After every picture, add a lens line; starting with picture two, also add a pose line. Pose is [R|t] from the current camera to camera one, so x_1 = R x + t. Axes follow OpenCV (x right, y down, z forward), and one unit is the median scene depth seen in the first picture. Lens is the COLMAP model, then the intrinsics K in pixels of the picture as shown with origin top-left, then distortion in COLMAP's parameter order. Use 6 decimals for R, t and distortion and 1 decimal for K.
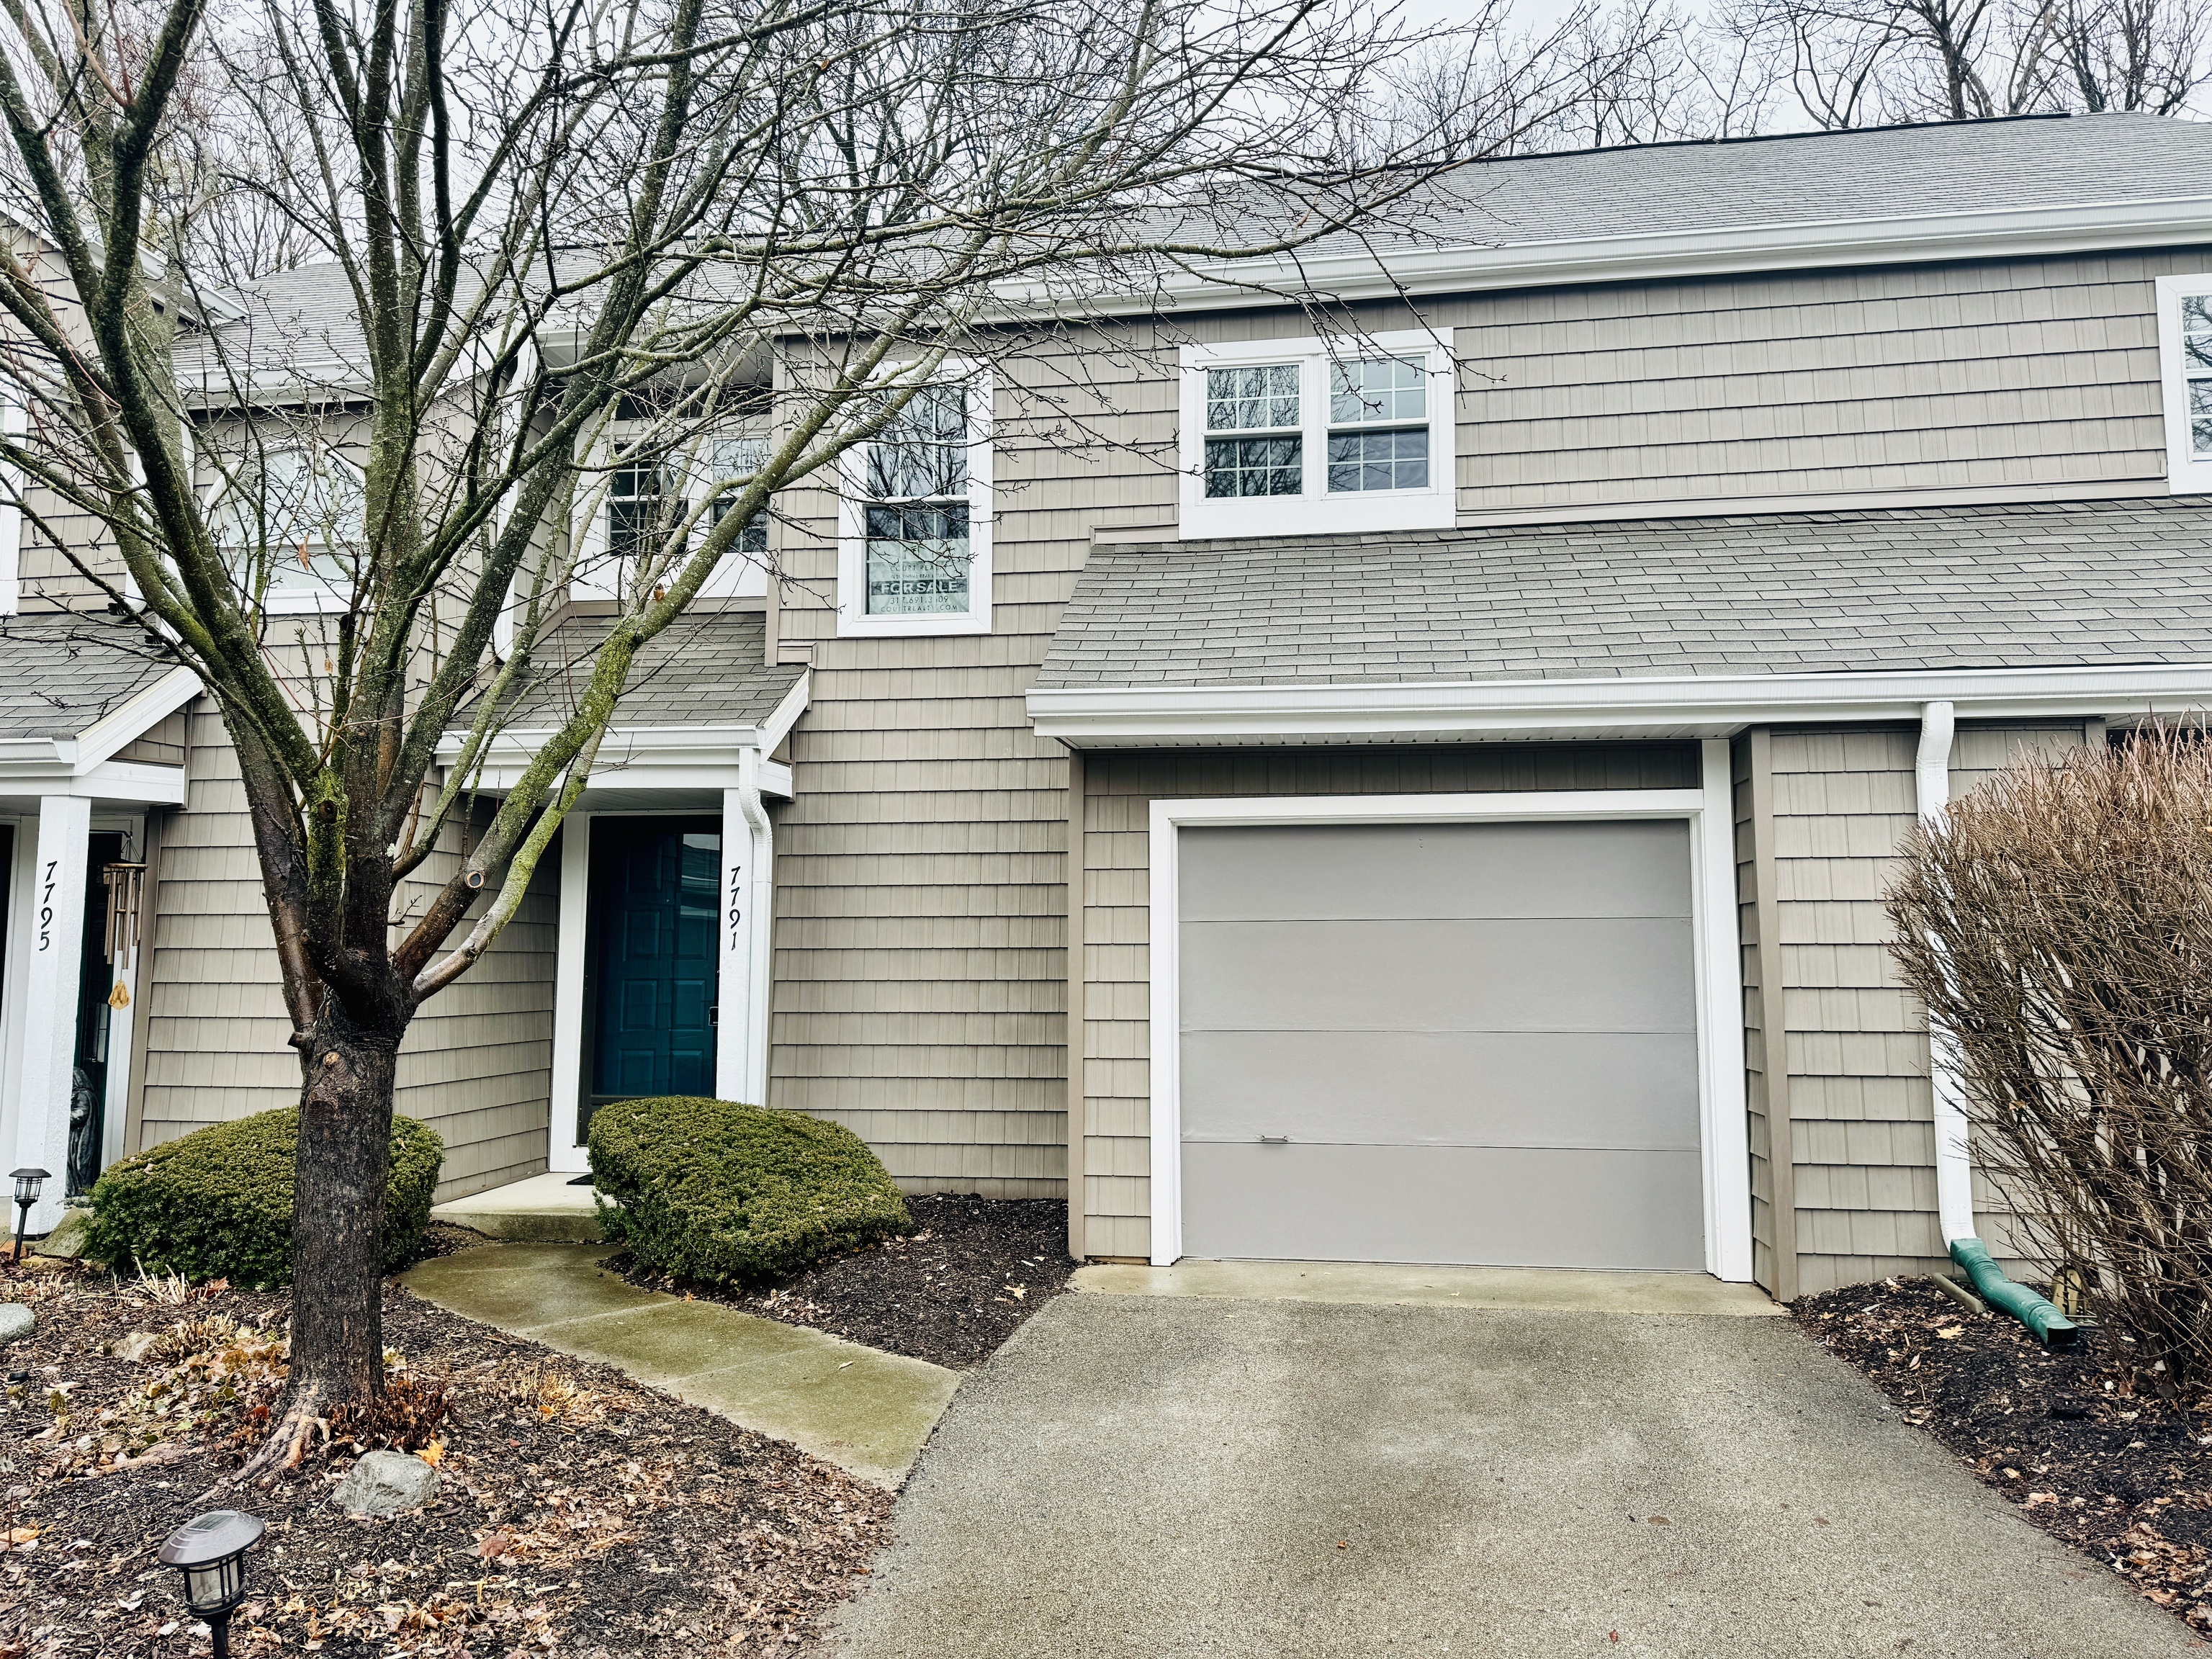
lens RADIAL K [[1561.3, 0, 1106.0], [0, 1561.3, 829.5], [0, 0, 1]] dist [0.008432, -0.003659]
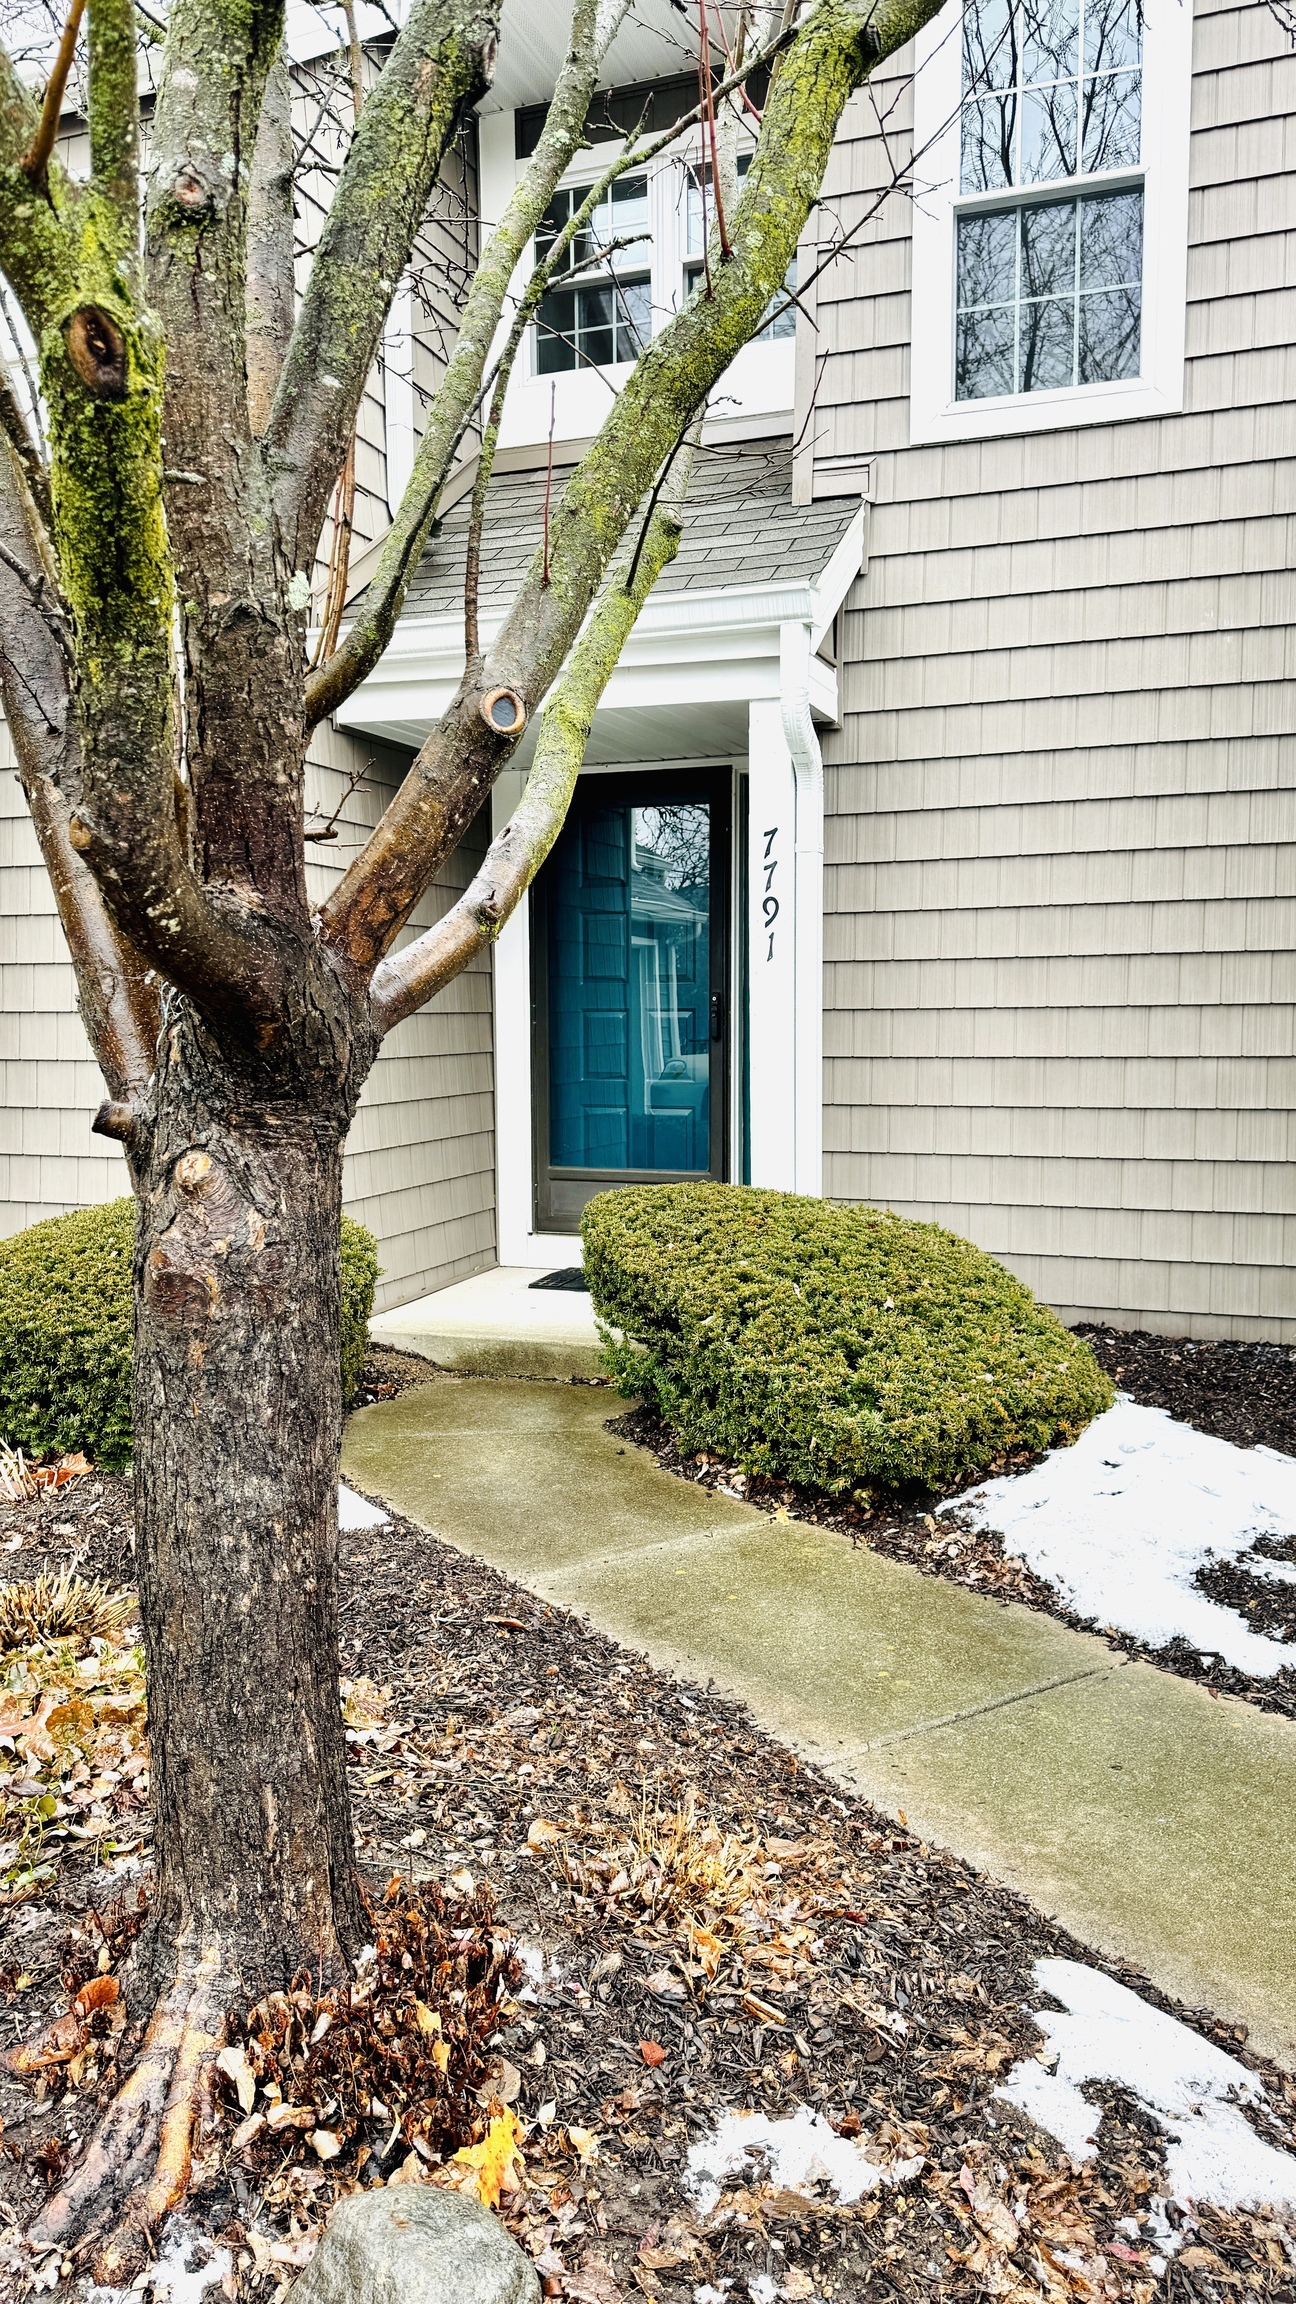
lens RADIAL K [[1631.8, 0, 648.0], [0, 1631.8, 1152.0], [0, 0, 1]] dist [0.134074, -0.174297]
pose [[0.979896, 0.005241, -0.199442, -0.192068], [0.030293, 0.984156, 0.174698, 0.046593], [0.197197, -0.177227, 0.964211, 0.398609]]
